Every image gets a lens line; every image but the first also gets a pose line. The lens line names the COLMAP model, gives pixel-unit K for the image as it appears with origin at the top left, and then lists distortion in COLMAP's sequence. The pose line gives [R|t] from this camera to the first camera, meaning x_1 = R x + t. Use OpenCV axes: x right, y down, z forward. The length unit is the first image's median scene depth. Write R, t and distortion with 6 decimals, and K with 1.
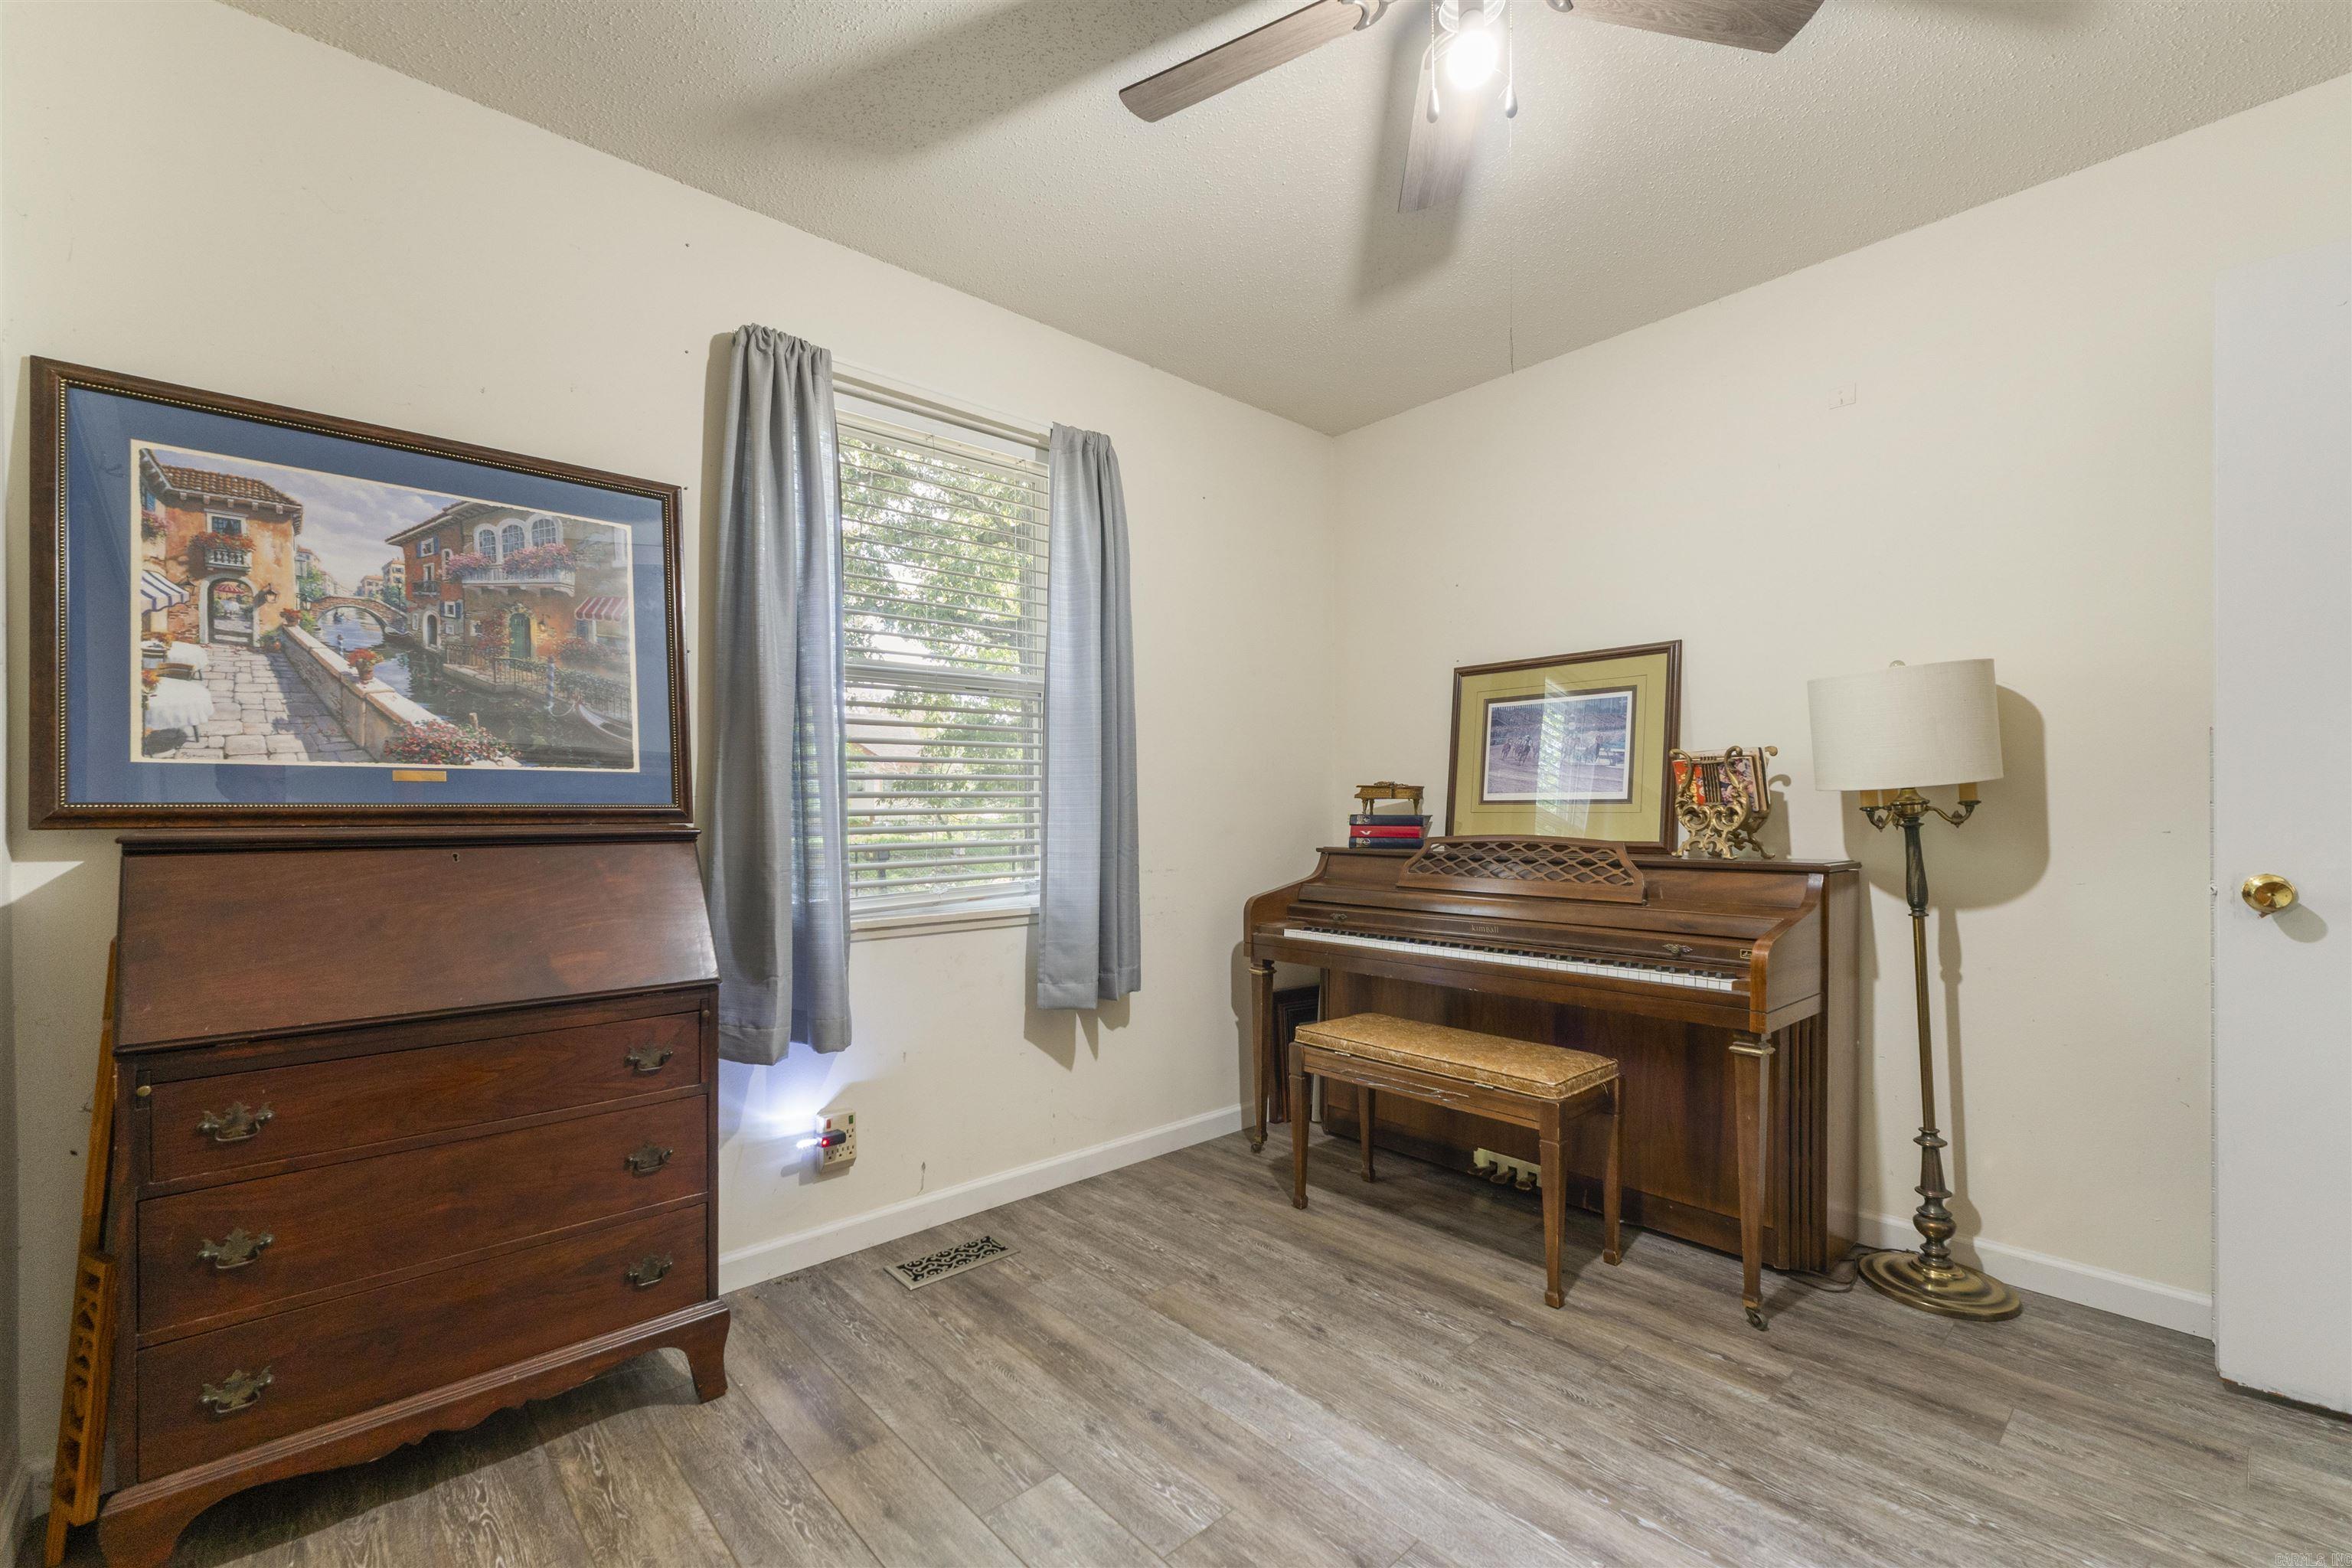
lens RADIAL K [[985.6, 0, 1172.8], [0, 985.6, 803.4], [0, 0, 1]] dist [0.001558, 0.000228]
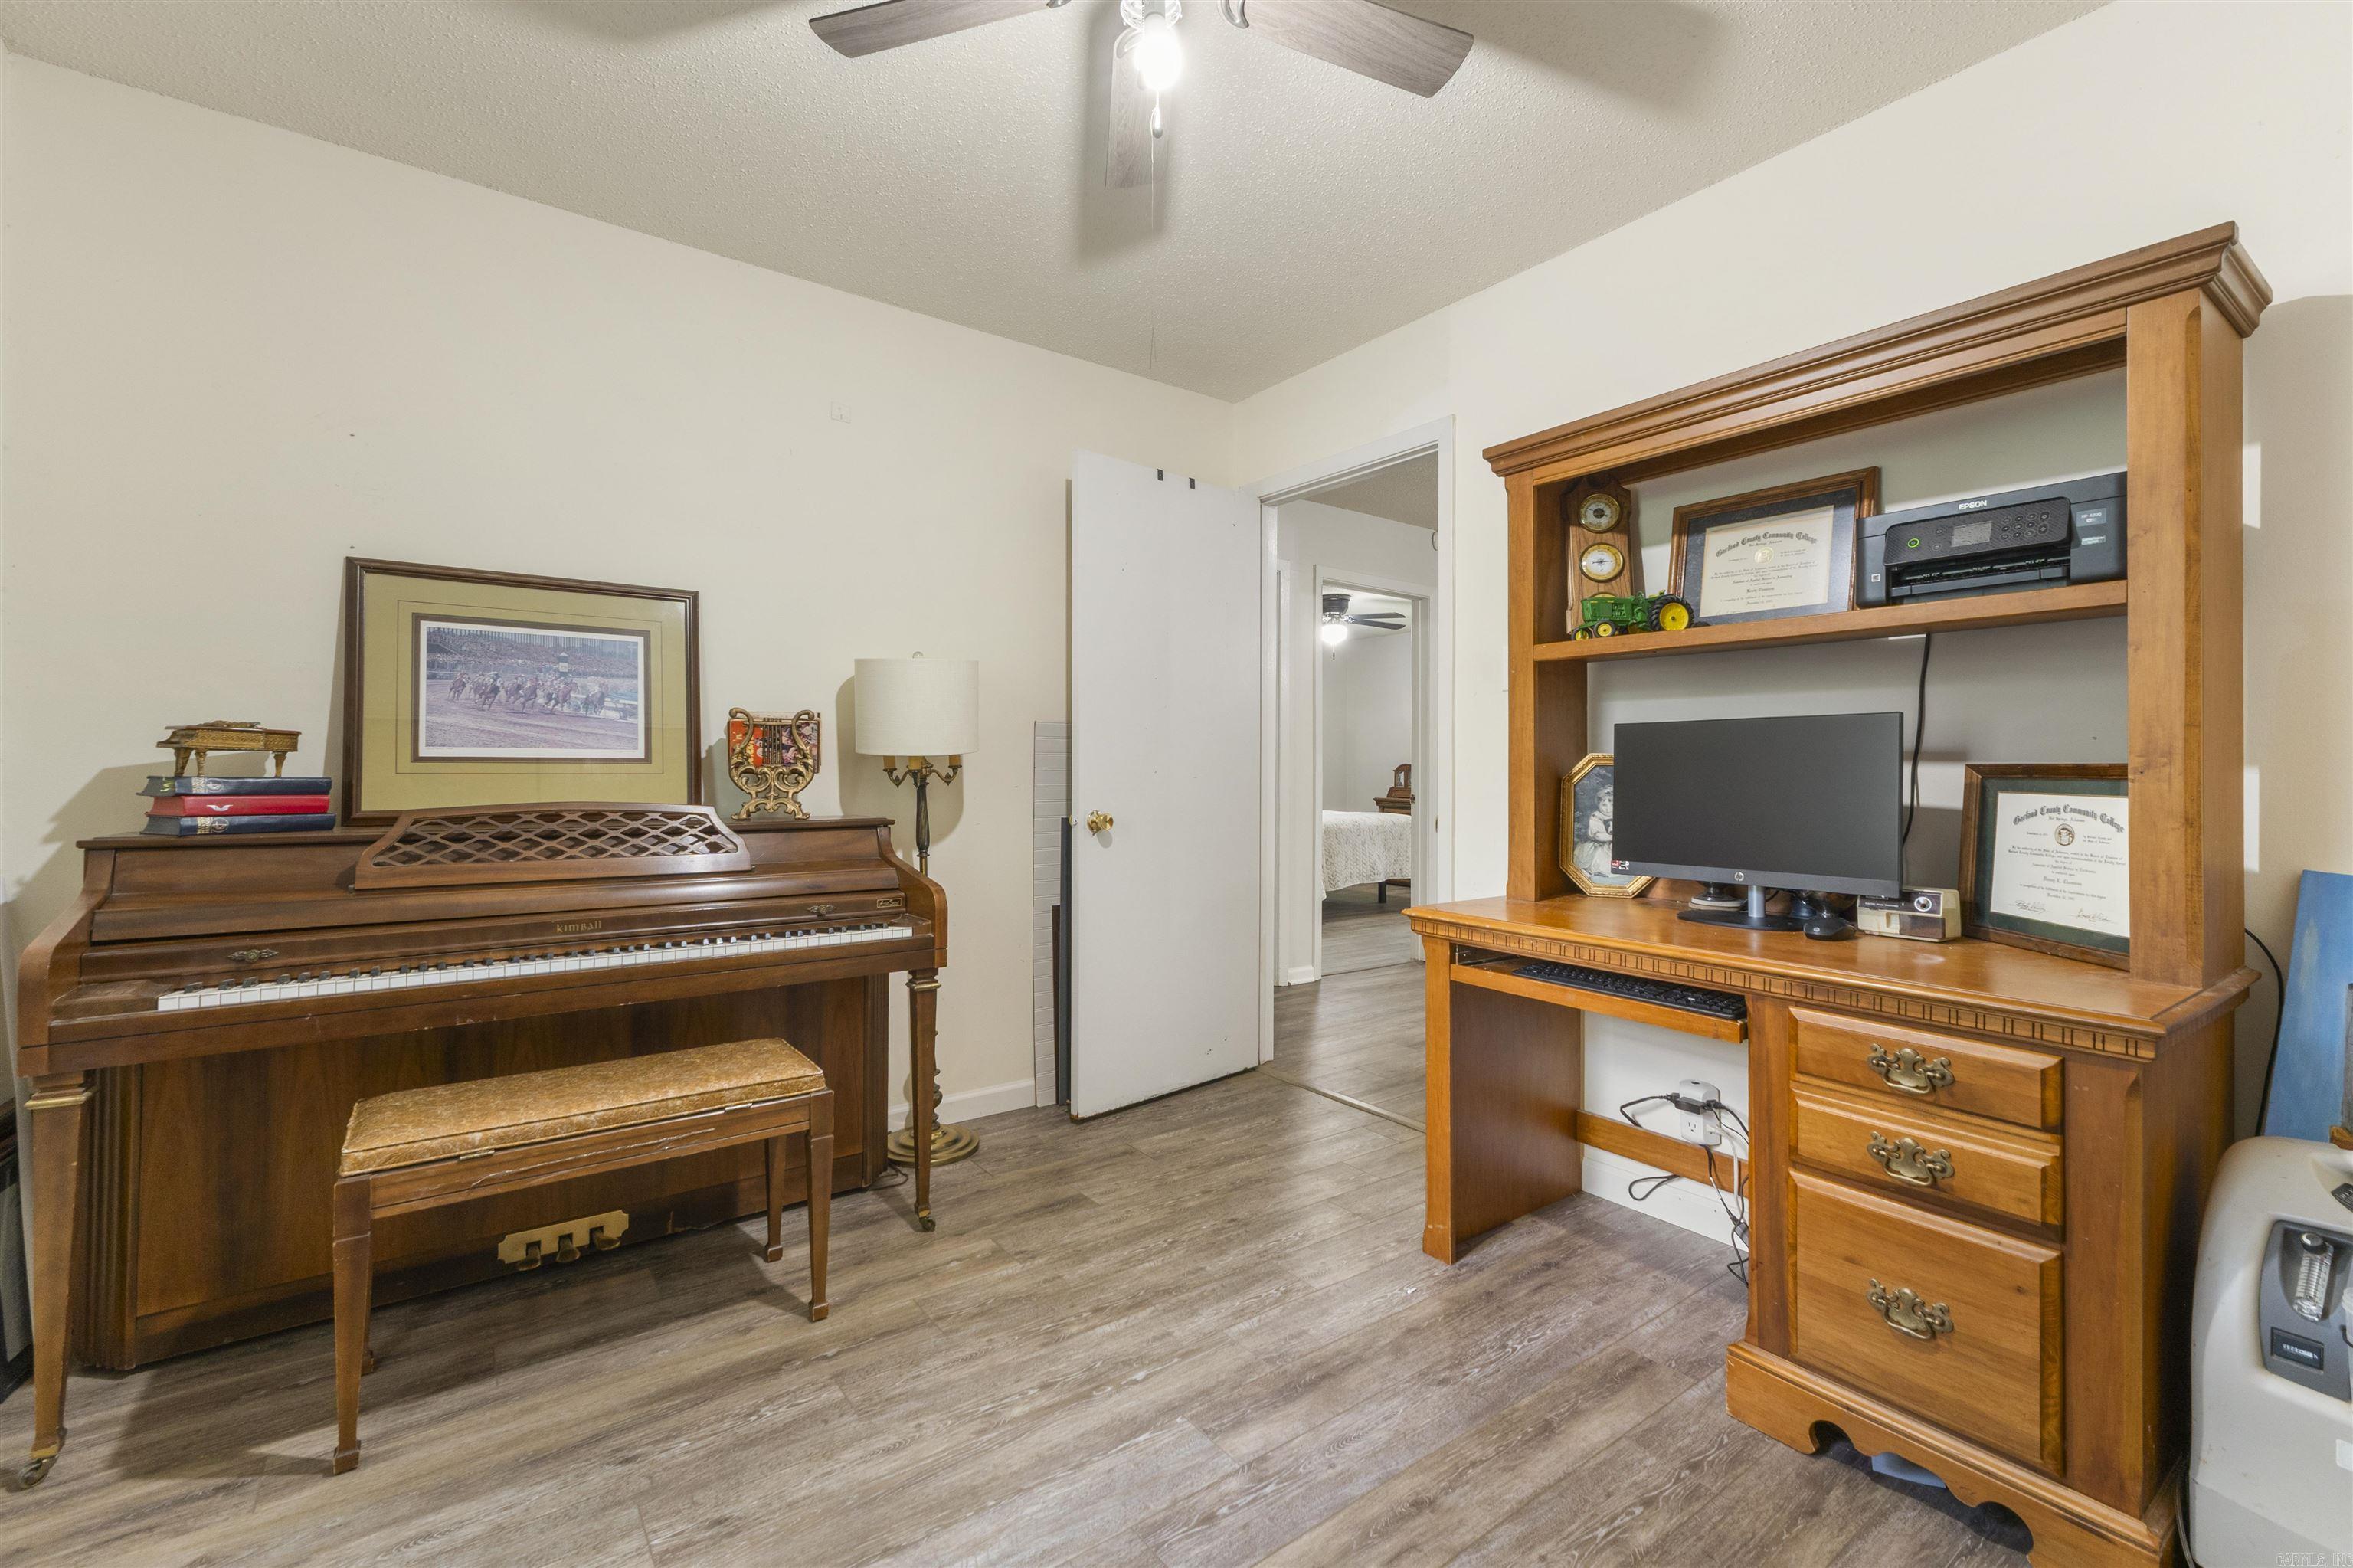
lens RADIAL K [[981.5, 0, 1172.7], [0, 981.5, 752.6], [0, 0, 1]] dist [0.000471, 0.000049]
pose [[0.110144, 0.022915, 0.993651, -0.501003], [-0.009863, 0.999710, -0.021962, 0.007041], [-0.993867, -0.007381, 0.110338, 0.600437]]
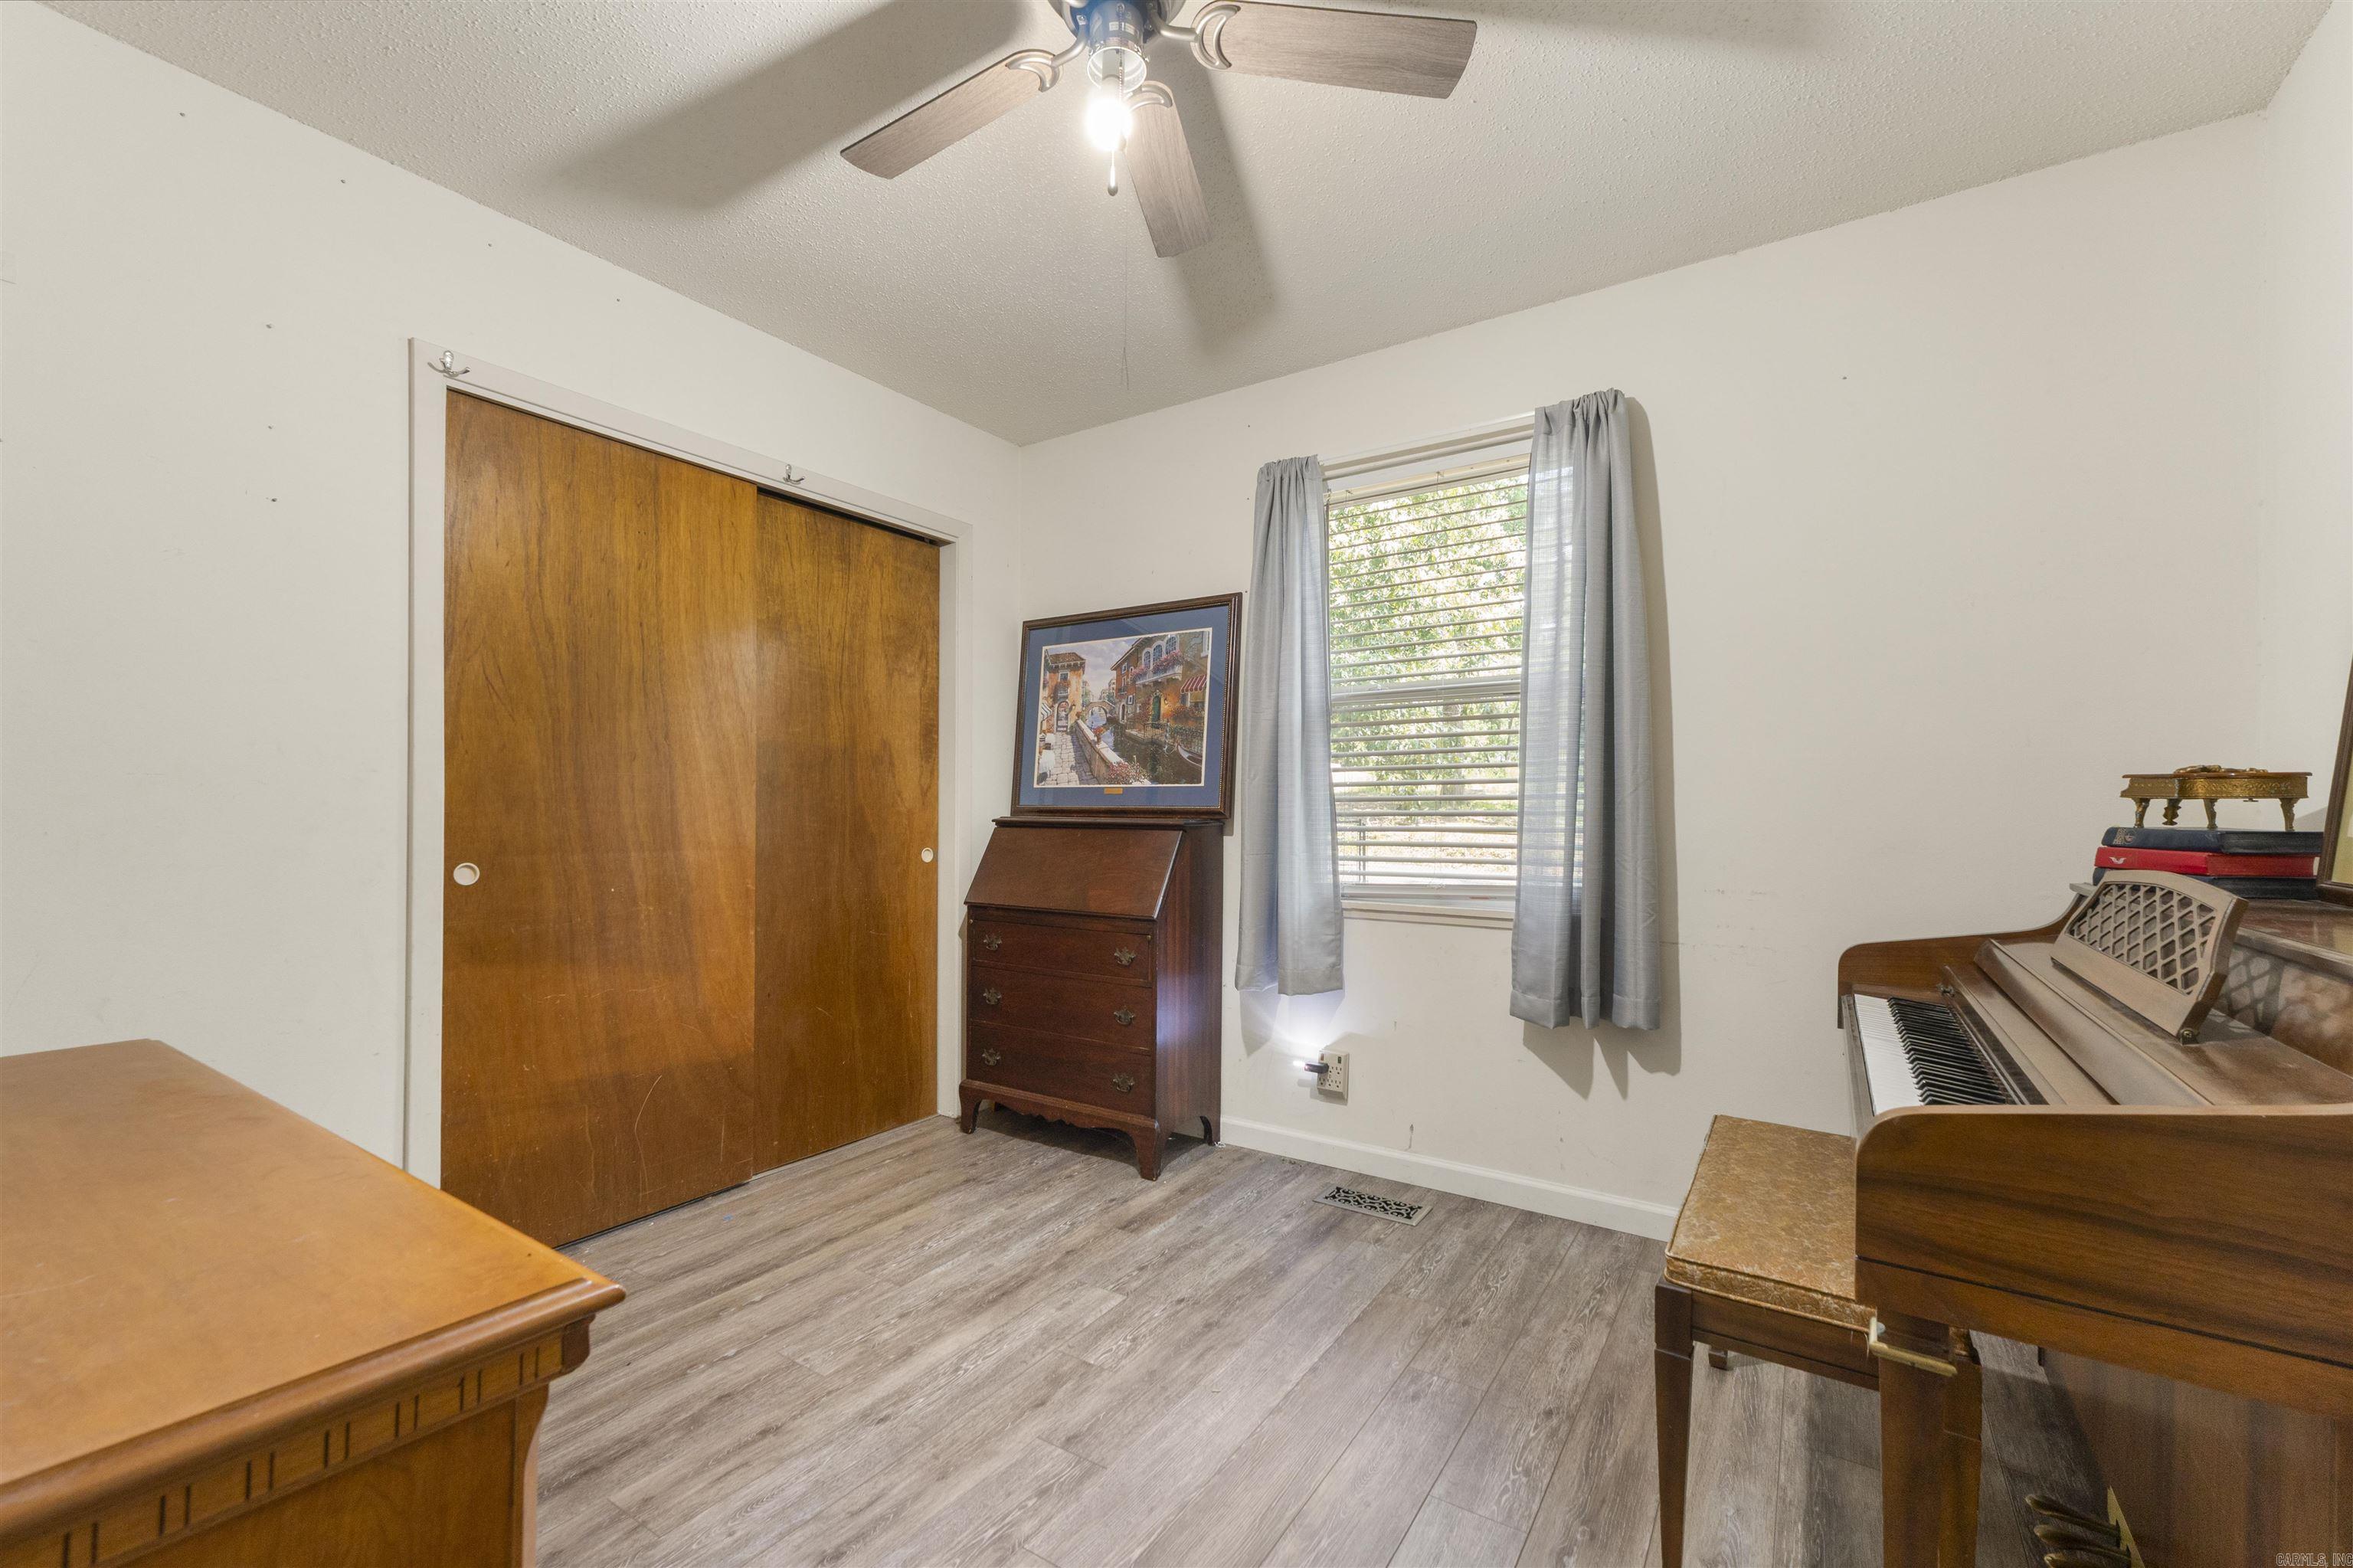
lens RADIAL K [[986.0, 0, 1173.3], [0, 986.0, 803.4], [0, 0, 1]] dist [0.001558, 0.000228]
pose [[0.245788, -0.002358, -0.969321, 0.960132], [-0.000599, 0.999996, -0.002585, 0.000301], [0.969324, 0.001216, 0.245785, 0.569802]]
